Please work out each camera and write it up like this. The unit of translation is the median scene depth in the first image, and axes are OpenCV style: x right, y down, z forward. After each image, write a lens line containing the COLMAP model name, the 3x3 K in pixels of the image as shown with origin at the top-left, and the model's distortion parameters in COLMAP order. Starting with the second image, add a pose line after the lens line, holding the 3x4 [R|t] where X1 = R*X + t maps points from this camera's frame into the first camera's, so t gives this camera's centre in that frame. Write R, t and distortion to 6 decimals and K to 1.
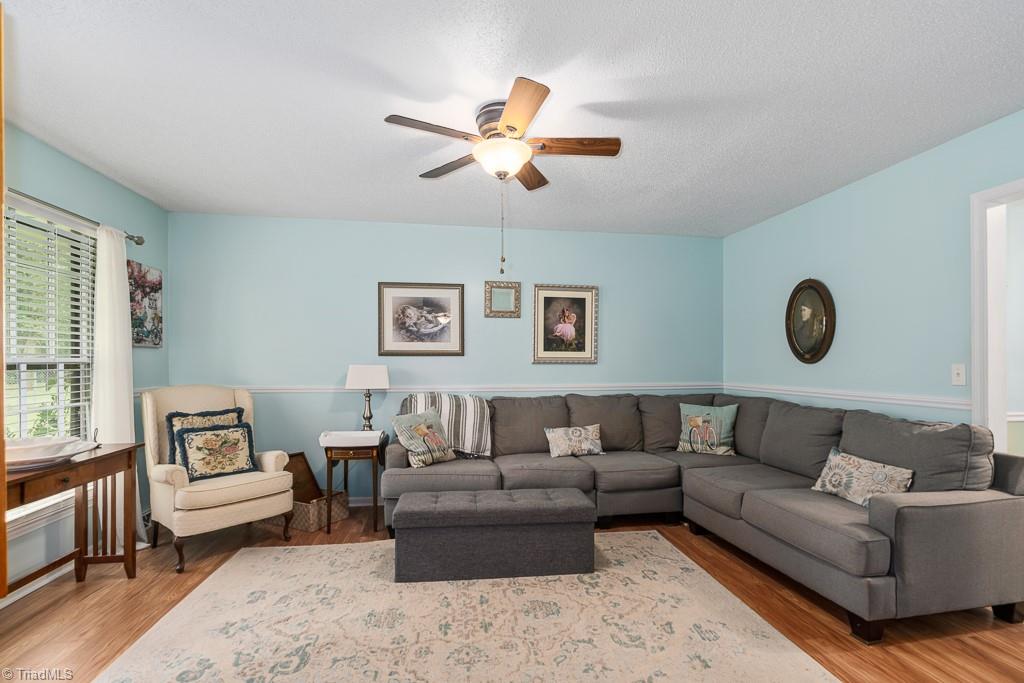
lens RADIAL K [[471.6, 0, 510.5], [0, 471.6, 361.8], [0, 0, 1]] dist [-0.007147, 0.004142]
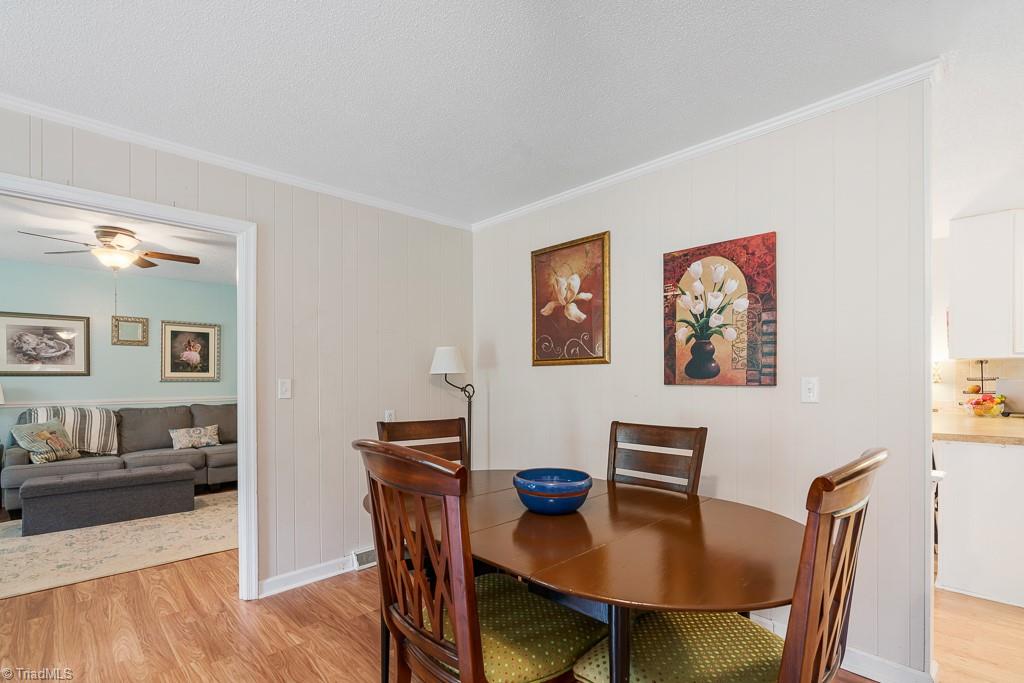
lens RADIAL K [[471.6, 0, 505.7], [0, 471.6, 377.8], [0, 0, 1]] dist [-0.007147, 0.004142]
pose [[0.817621, -0.003813, 0.575744, 0.088204], [0.005112, 0.999987, -0.000636, -0.001509], [-0.575734, 0.003463, 0.817630, -0.667038]]
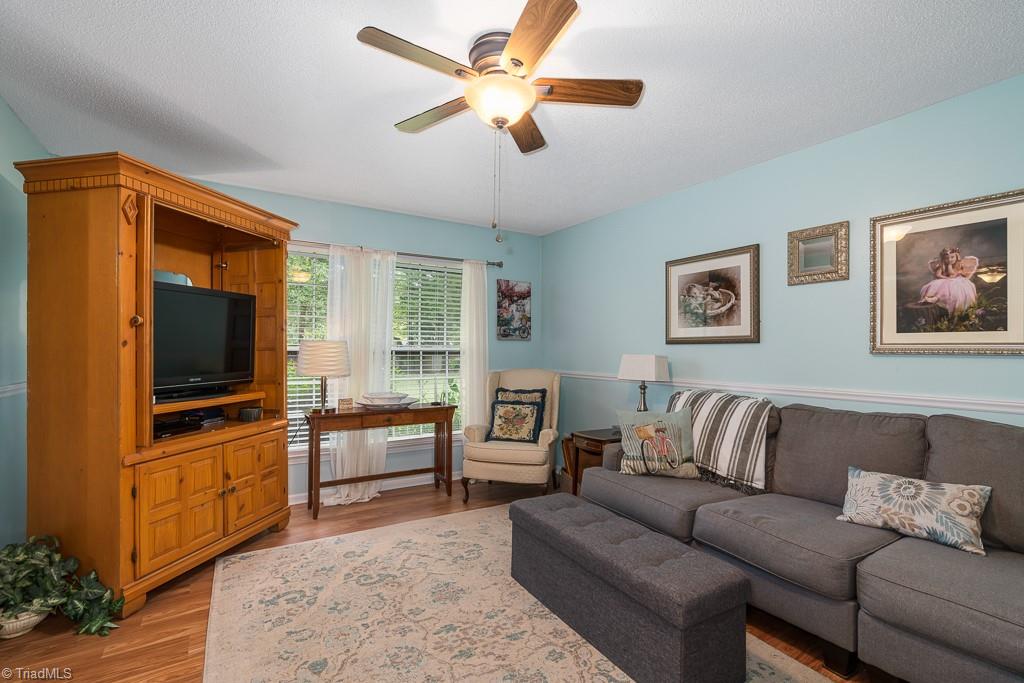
lens RADIAL K [[471.6, 0, 530.3], [0, 471.6, 343.5], [0, 0, 1]] dist [-0.007147, 0.004142]
pose [[0.410153, -0.012734, -0.911928, 0.447173], [-0.004147, 0.999866, -0.015827, 0.000961], [0.912007, 0.010274, 0.410046, 0.418942]]
